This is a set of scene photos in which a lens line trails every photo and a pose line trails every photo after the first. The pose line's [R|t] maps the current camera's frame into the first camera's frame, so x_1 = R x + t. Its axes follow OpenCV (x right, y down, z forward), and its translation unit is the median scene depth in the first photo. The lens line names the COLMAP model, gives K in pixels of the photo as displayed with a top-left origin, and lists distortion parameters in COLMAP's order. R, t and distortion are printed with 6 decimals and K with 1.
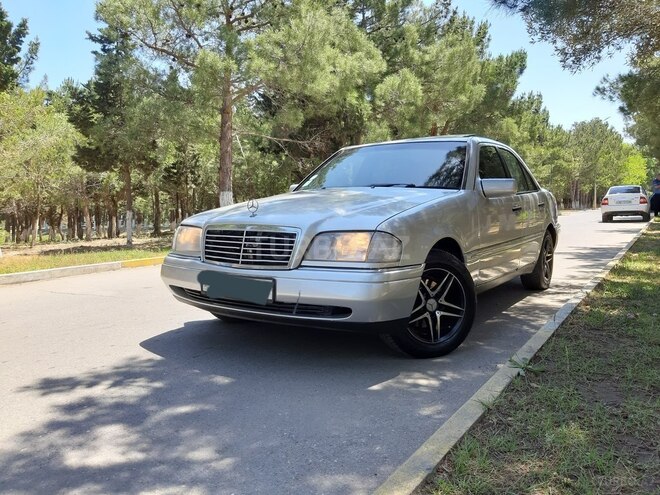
lens RADIAL K [[512.6, 0, 339.9], [0, 512.6, 269.1], [0, 0, 1]] dist [0.023402, -0.041340]
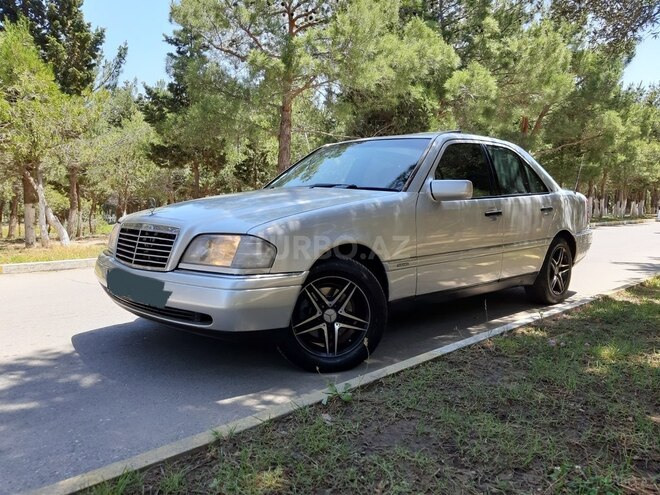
lens RADIAL K [[512.7, 0, 342.8], [0, 512.7, 268.7], [0, 0, 1]] dist [0.060325, -0.102258]
pose [[0.980443, 0.043285, -0.191982, 0.209400], [-0.042469, 0.999063, 0.008367, -0.013378], [0.192165, -0.000050, 0.981363, 0.050817]]
